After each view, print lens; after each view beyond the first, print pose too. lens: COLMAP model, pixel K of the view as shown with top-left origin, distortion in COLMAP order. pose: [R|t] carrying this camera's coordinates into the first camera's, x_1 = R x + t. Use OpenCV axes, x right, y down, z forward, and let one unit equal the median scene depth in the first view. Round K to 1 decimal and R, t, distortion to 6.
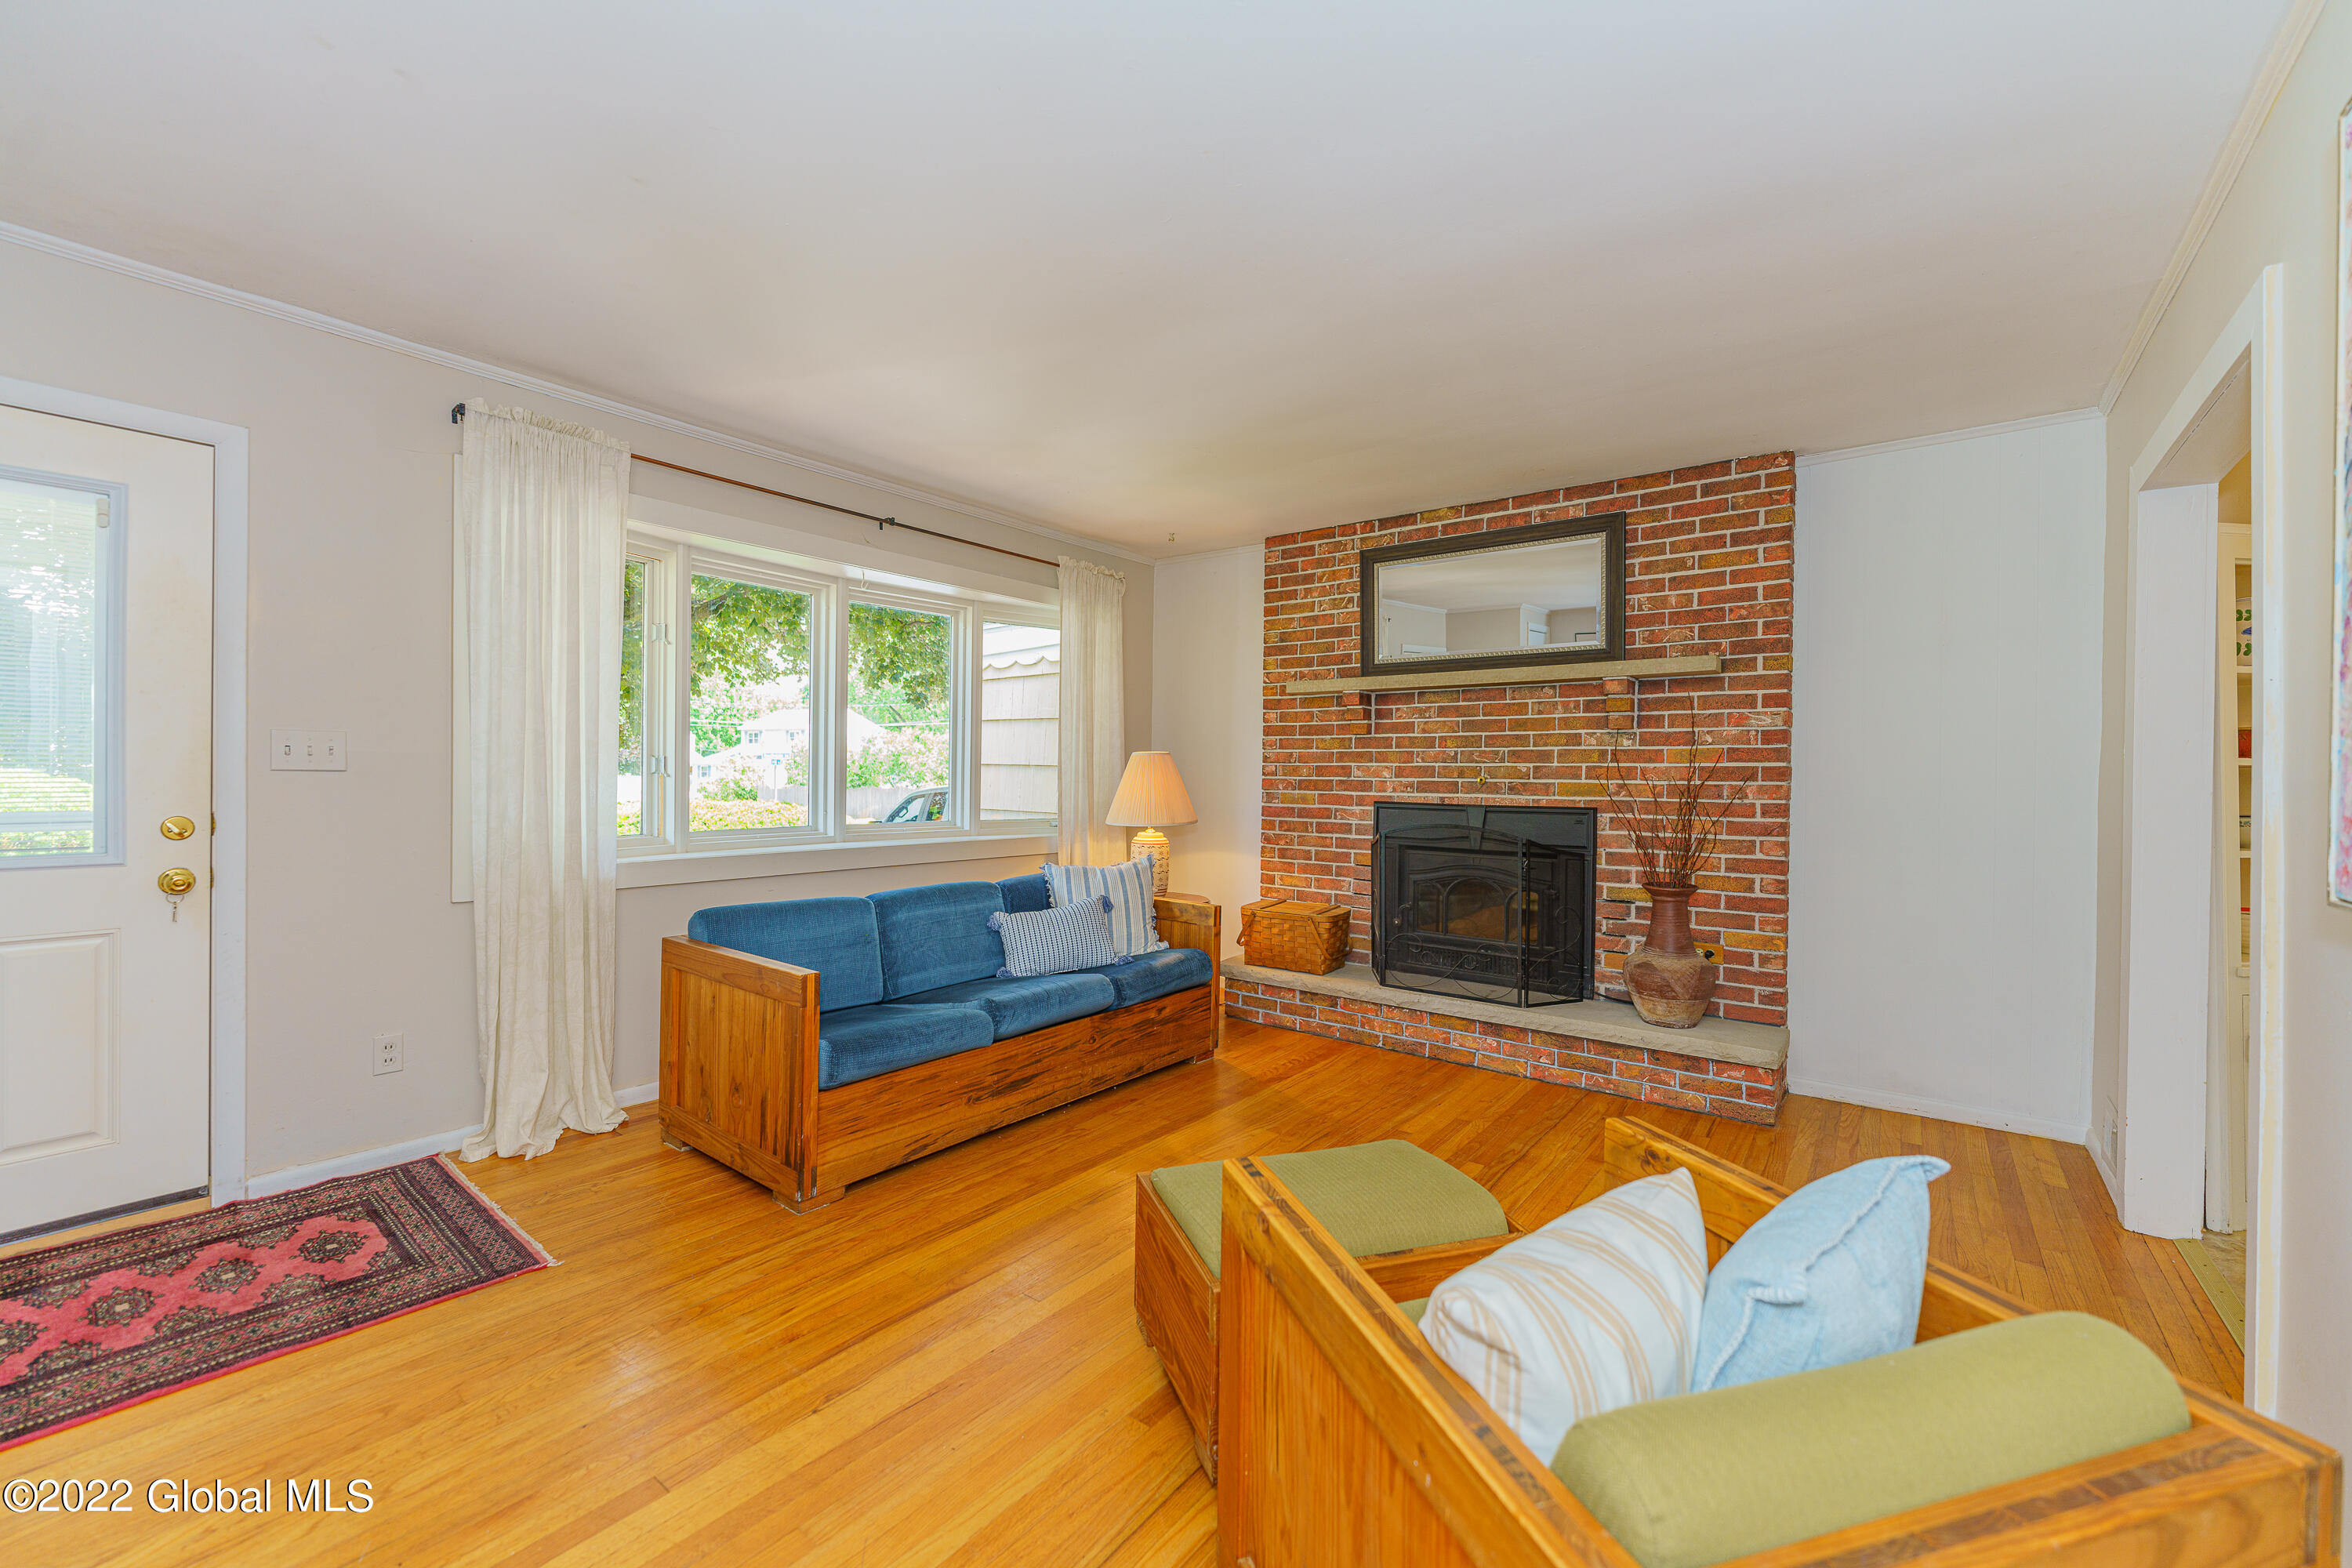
lens RADIAL K [[949.0, 0, 1171.7], [0, 949.0, 776.7], [0, 0, 1]] dist [-0.004227, 0.000928]
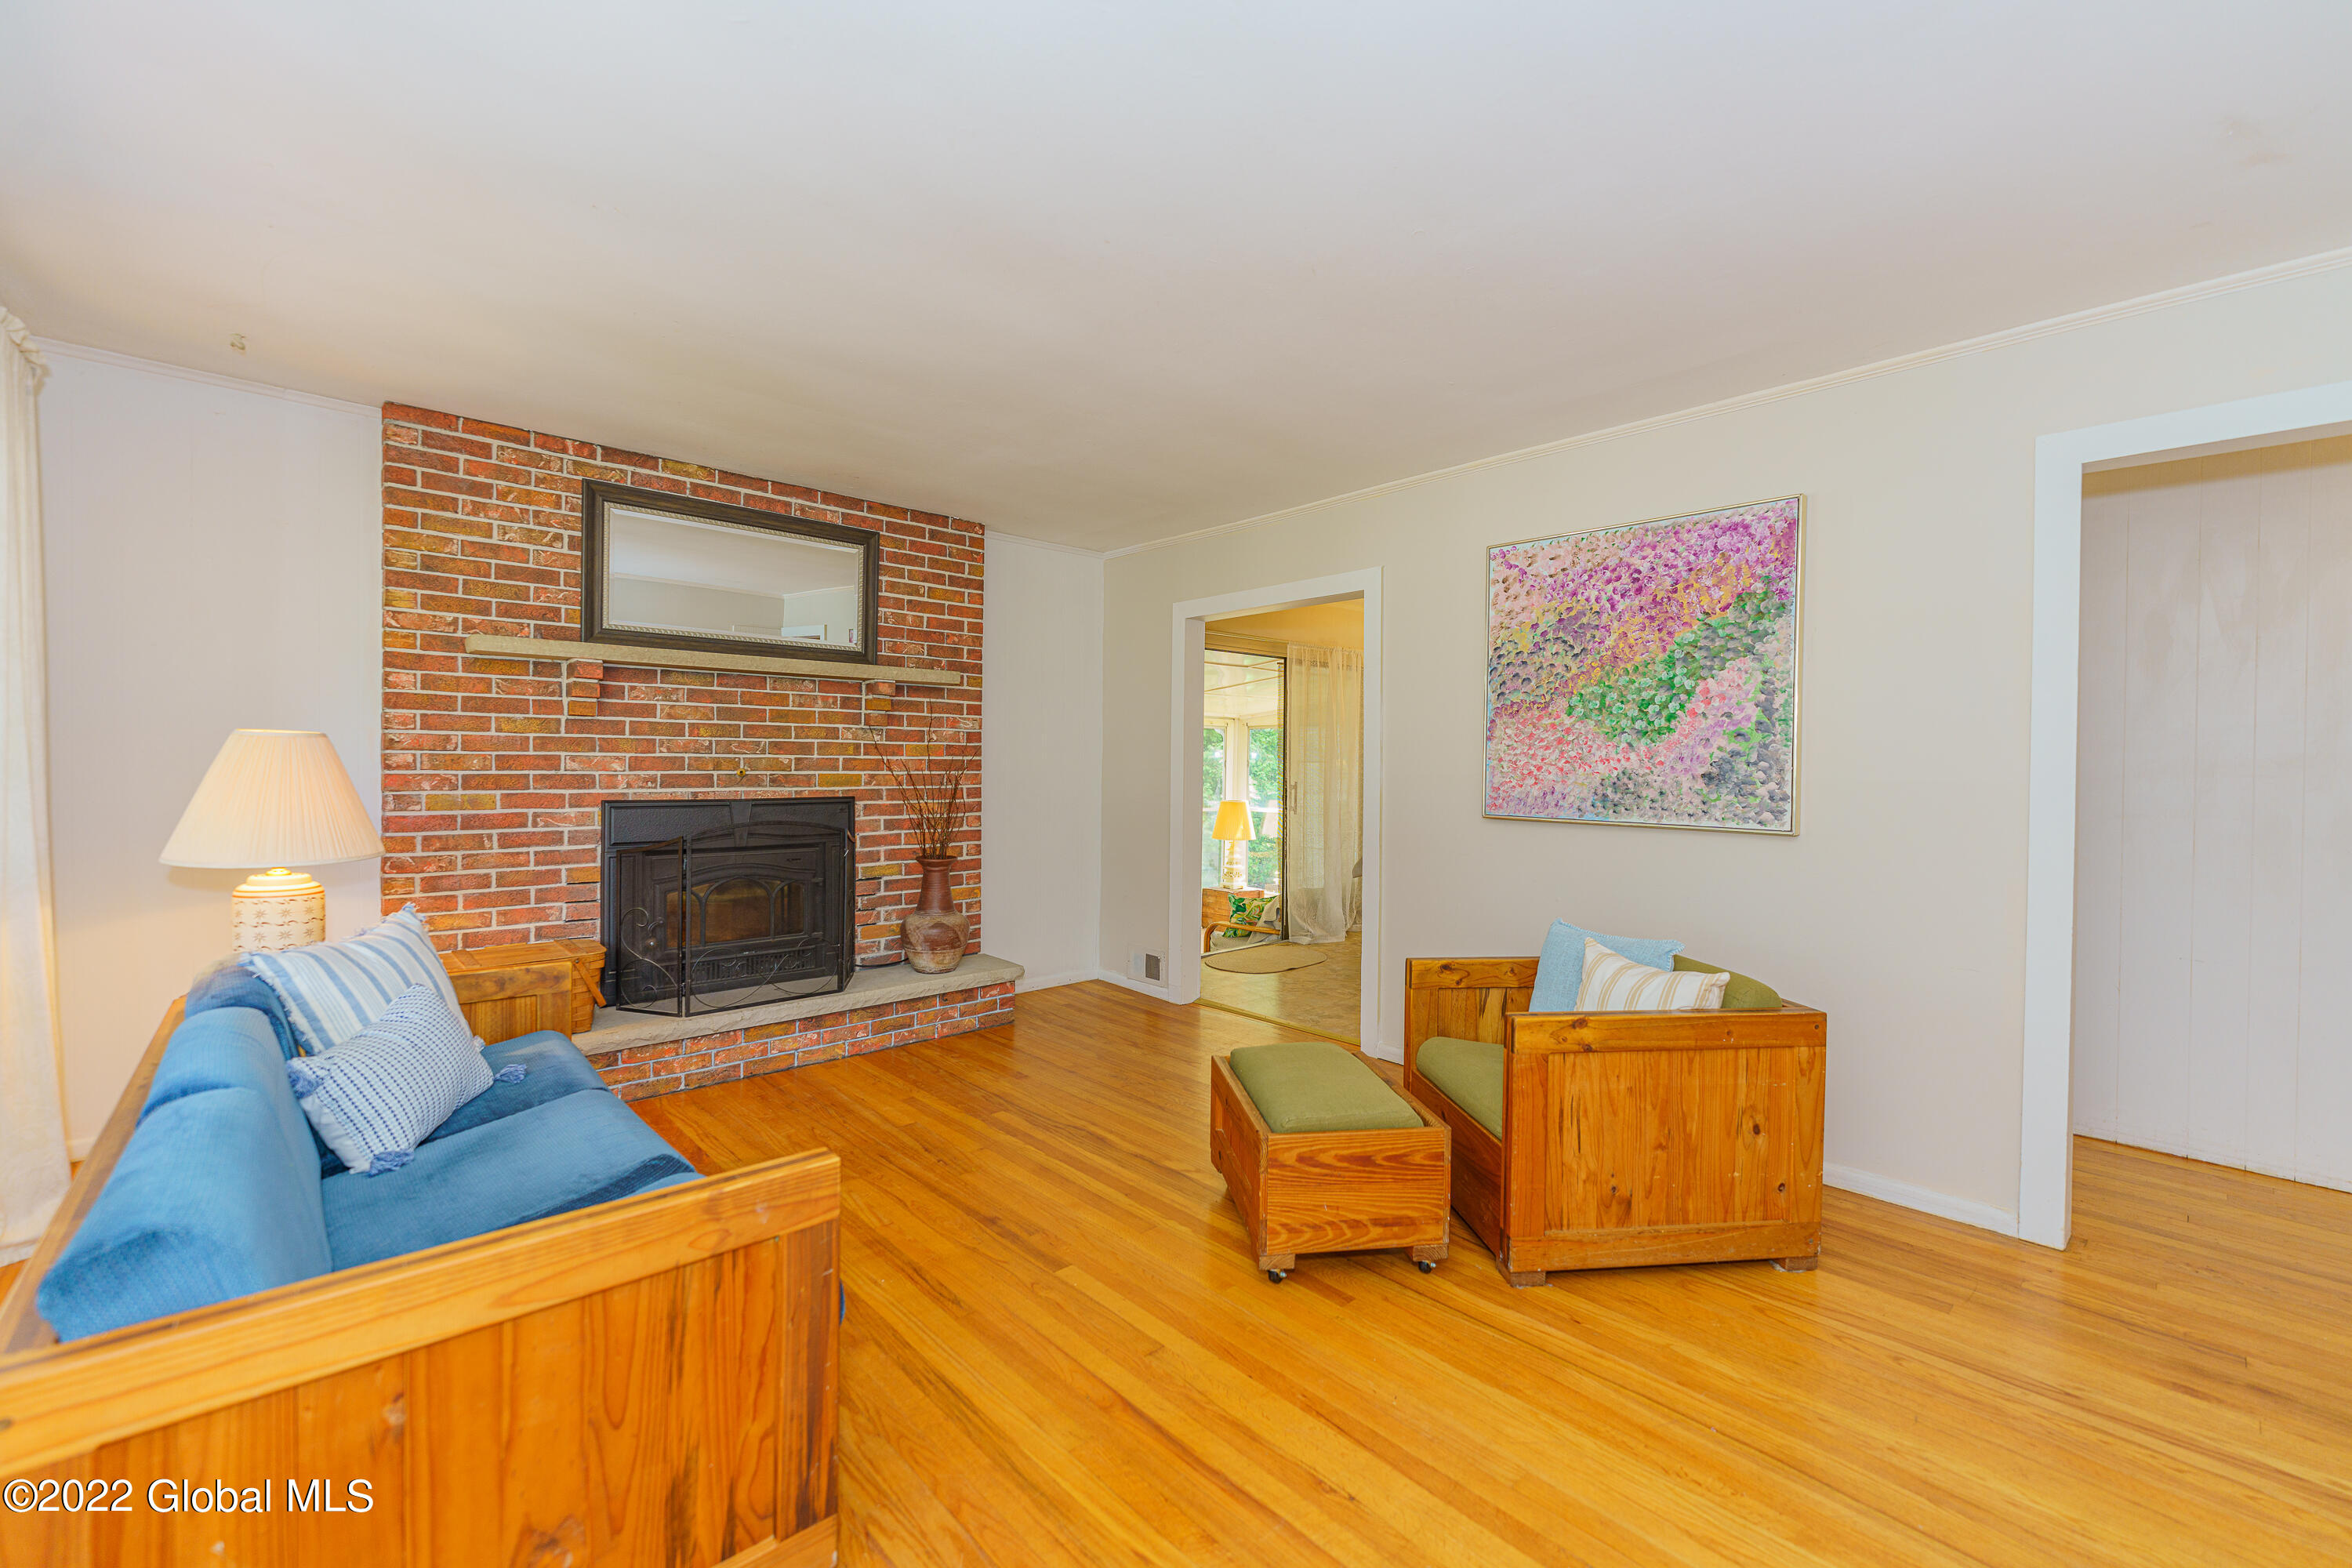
lens RADIAL K [[949.0, 0, 1175.6], [0, 949.0, 777.2], [0, 0, 1]] dist [-0.004227, 0.000928]
pose [[0.163951, -0.021646, 0.986231, -0.548172], [-0.003273, 0.999742, 0.022487, -0.014839], [-0.986463, -0.006915, 0.163838, 0.439020]]
